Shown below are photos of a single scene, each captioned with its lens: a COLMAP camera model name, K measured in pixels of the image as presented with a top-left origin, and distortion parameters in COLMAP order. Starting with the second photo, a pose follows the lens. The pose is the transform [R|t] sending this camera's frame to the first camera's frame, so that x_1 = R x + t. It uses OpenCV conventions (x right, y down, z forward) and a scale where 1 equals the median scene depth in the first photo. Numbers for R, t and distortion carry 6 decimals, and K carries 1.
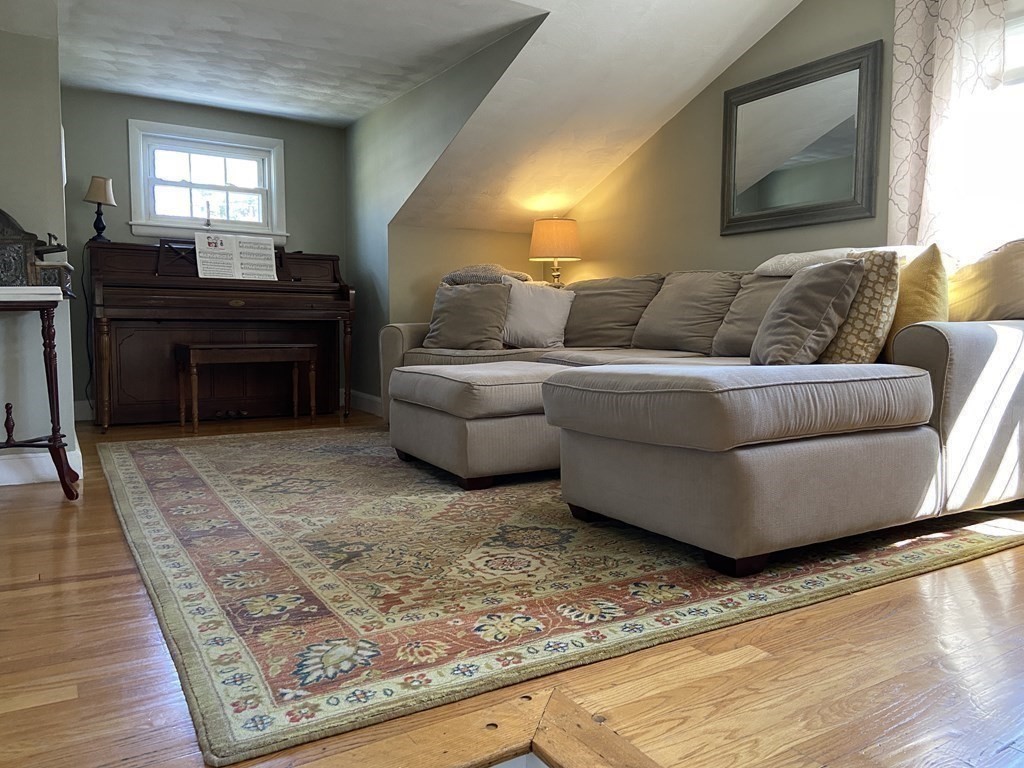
lens RADIAL K [[767.9, 0, 512.0], [0, 767.9, 384.0], [0, 0, 1]] dist [0.140849, -0.152535]
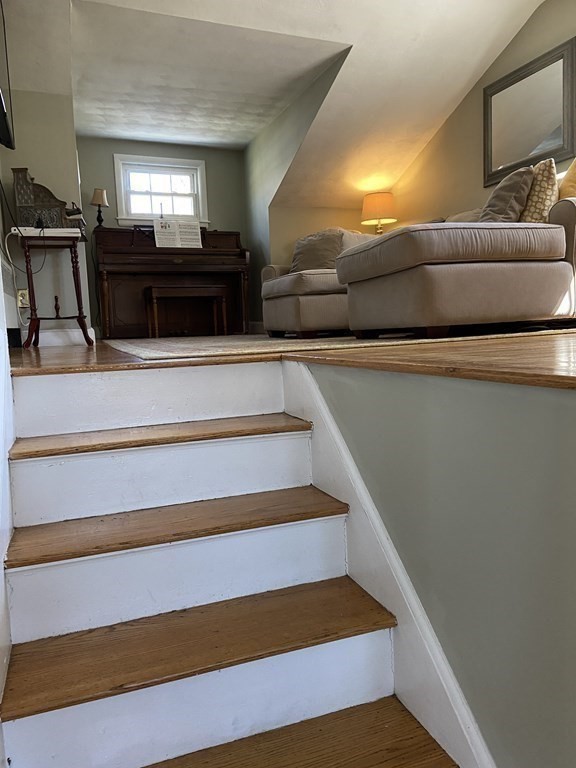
lens RADIAL K [[575.9, 0, 288.0], [0, 575.9, 384.0], [0, 0, 1]] dist [0.140849, -0.152535]
pose [[0.982562, -0.023158, -0.184489, 0.121712], [0.027367, 0.999419, 0.020302, 0.179037], [0.183912, -0.024997, 0.982625, -0.213121]]
